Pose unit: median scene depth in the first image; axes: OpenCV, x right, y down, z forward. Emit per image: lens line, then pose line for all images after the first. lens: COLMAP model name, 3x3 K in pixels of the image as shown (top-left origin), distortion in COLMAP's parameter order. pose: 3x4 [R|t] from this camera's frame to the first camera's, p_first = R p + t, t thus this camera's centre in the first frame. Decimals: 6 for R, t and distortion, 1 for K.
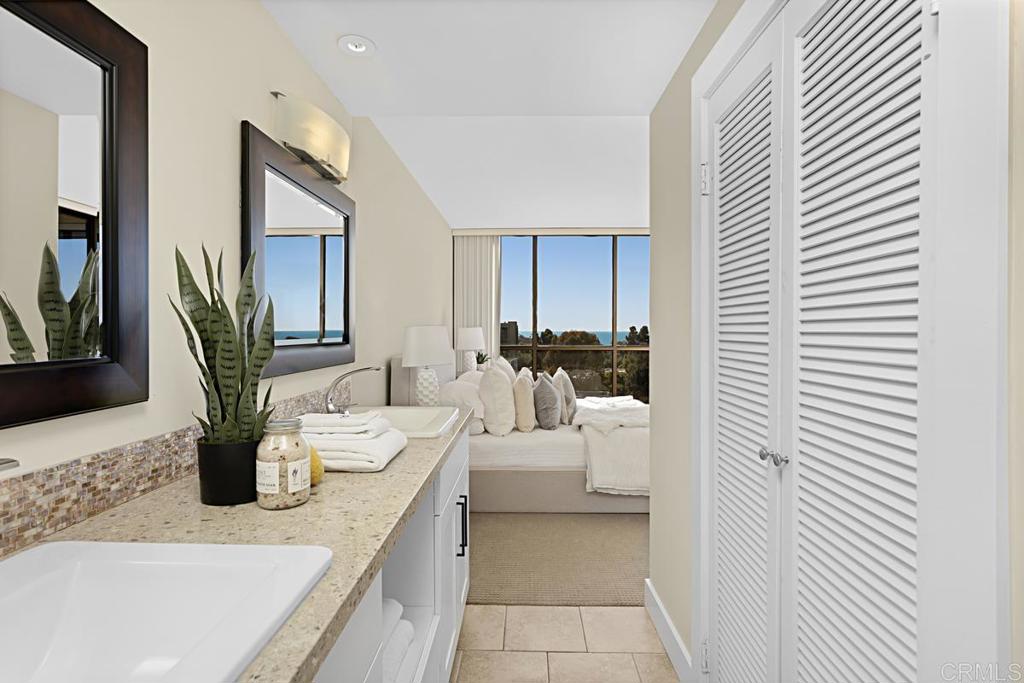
lens RADIAL K [[506.6, 0, 513.8], [0, 506.6, 336.4], [0, 0, 1]] dist [-0.009956, 0.006664]
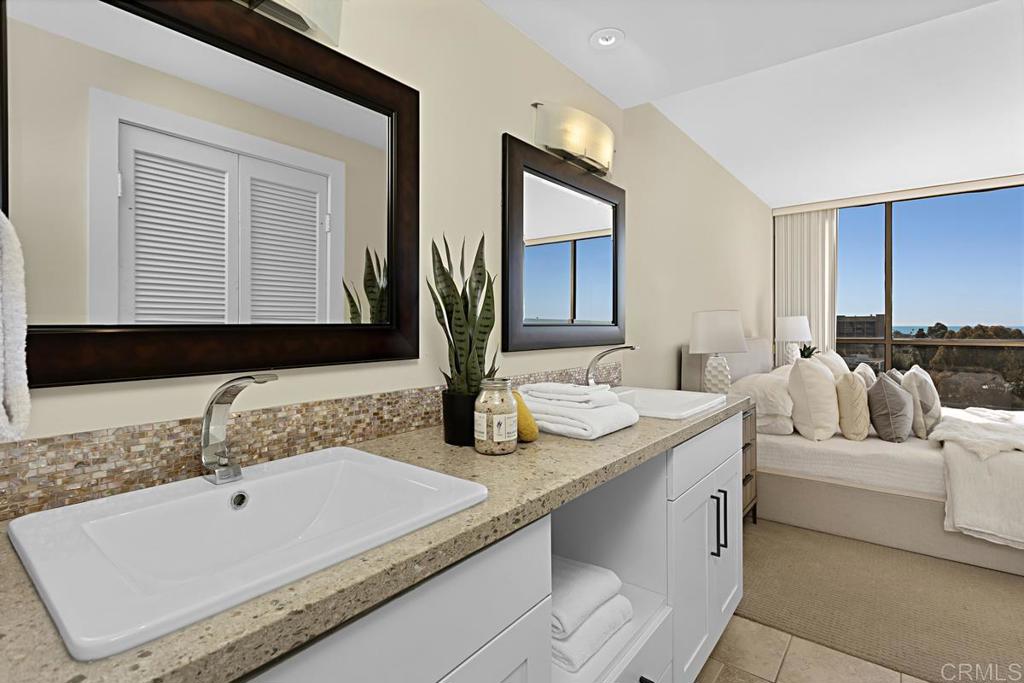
lens RADIAL K [[491.6, 0, 515.2], [0, 491.6, 325.0], [0, 0, 1]] dist [-0.000609, 0.001976]
pose [[0.798485, -0.003488, -0.602005, 0.153306], [-0.004380, 0.999923, -0.011603, 0.032845], [0.601999, 0.011902, 0.798408, 0.075776]]
